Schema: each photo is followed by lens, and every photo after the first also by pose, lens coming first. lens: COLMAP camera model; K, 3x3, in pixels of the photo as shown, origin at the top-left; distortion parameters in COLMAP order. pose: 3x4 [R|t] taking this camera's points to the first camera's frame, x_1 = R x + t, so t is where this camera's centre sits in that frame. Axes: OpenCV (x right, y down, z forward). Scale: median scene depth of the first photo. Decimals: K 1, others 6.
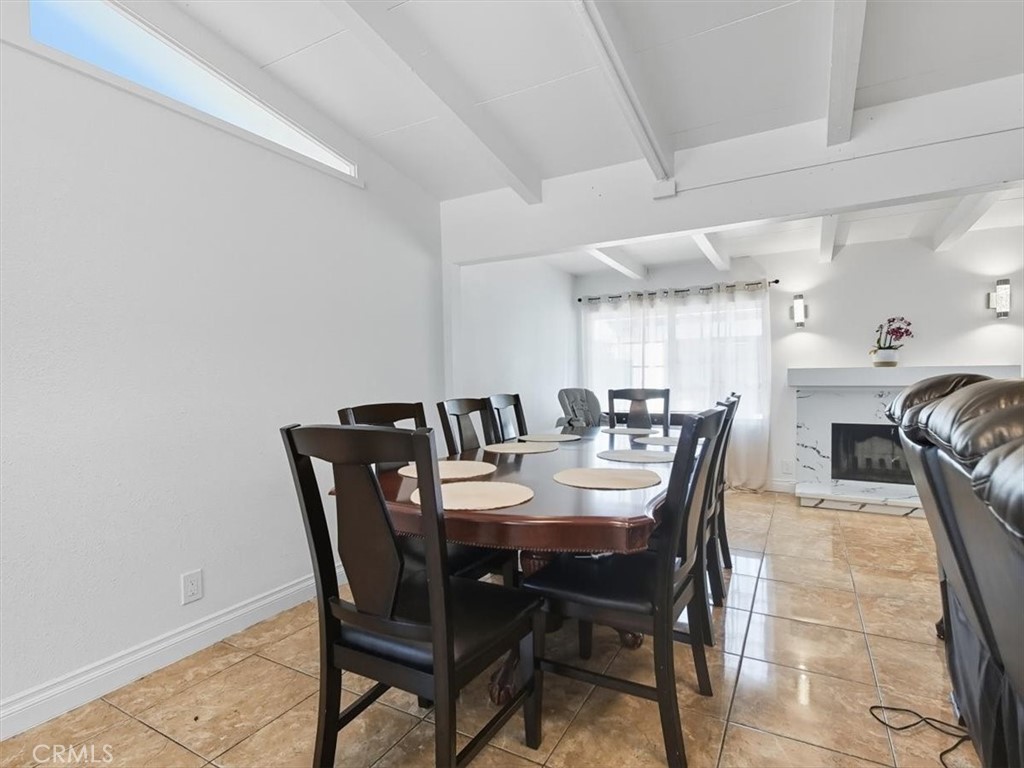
lens RADIAL K [[517.5, 0, 517.2], [0, 517.5, 390.7], [0, 0, 1]] dist [-0.002378, -0.001844]
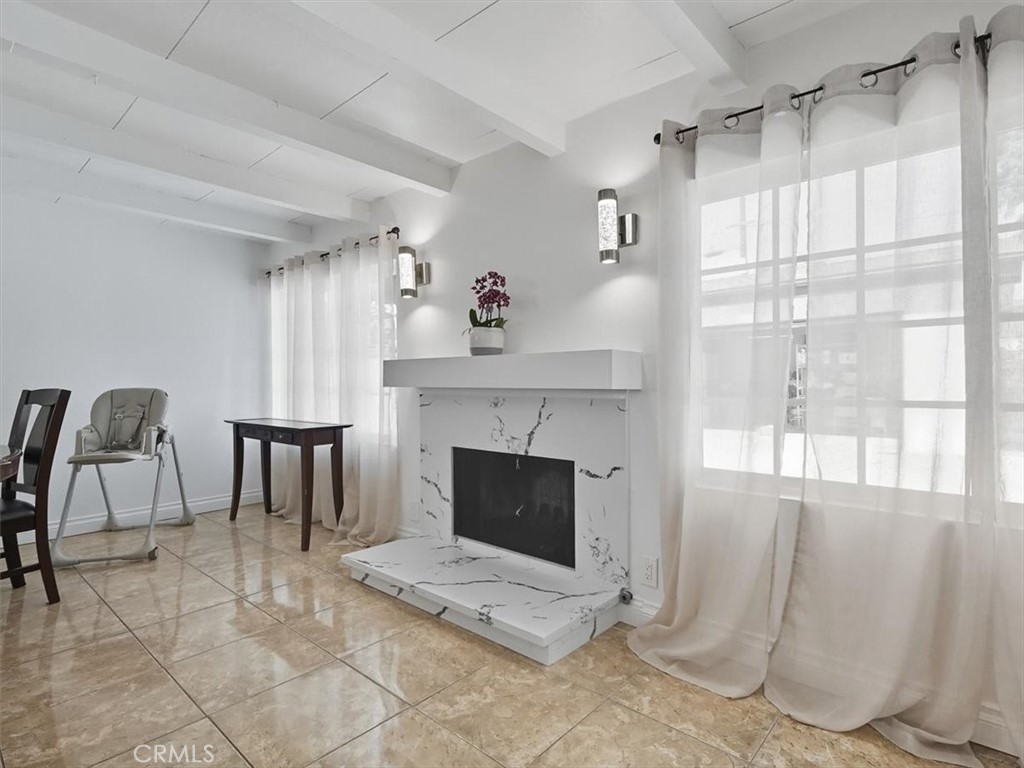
lens RADIAL K [[527.5, 0, 512.0], [0, 527.5, 384.0], [0, 0, 1]] dist [0.001622, -0.000482]
pose [[0.976435, 0.014975, -0.215290, 0.876023], [-0.020197, 0.999552, -0.022077, -0.000983], [0.214863, 0.025905, 0.976301, 0.411404]]
